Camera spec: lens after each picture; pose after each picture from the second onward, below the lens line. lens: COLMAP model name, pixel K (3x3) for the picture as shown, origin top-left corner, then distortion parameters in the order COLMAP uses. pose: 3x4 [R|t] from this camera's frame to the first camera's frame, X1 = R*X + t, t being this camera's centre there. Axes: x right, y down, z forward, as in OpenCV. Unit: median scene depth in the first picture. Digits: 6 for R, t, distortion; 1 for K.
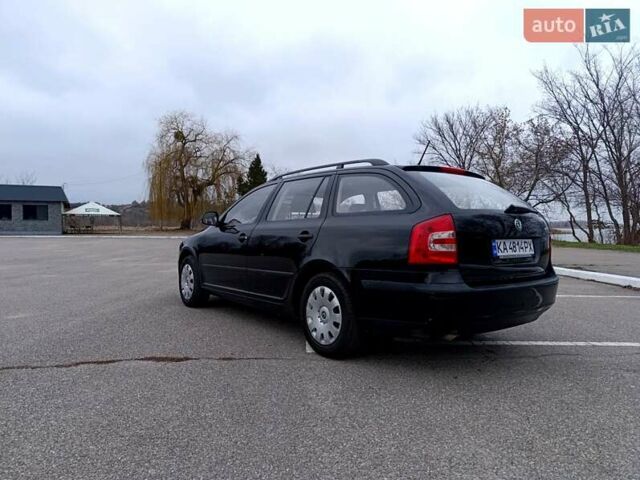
lens RADIAL K [[443.6, 0, 320.0], [0, 443.6, 240.0], [0, 0, 1]] dist [0.001968, -0.004539]
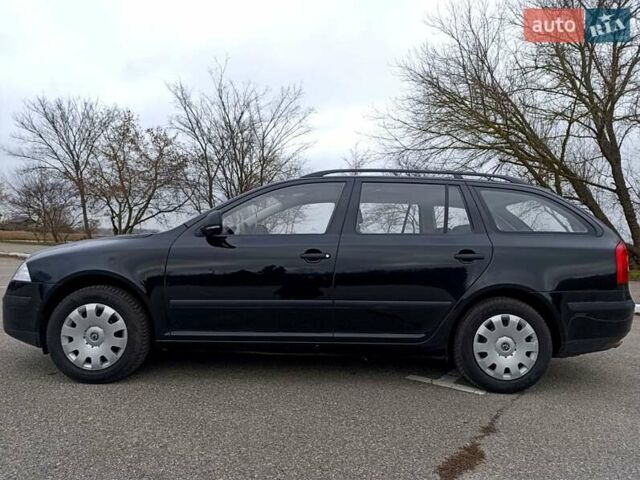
lens RADIAL K [[443.6, 0, 320.0], [0, 443.6, 240.0], [0, 0, 1]] dist [0.001968, -0.004539]
pose [[0.590635, 0.022373, 0.806629, -0.843456], [-0.011398, 0.999747, -0.019383, -0.018583], [-0.806858, 0.002254, 0.590741, 0.714736]]
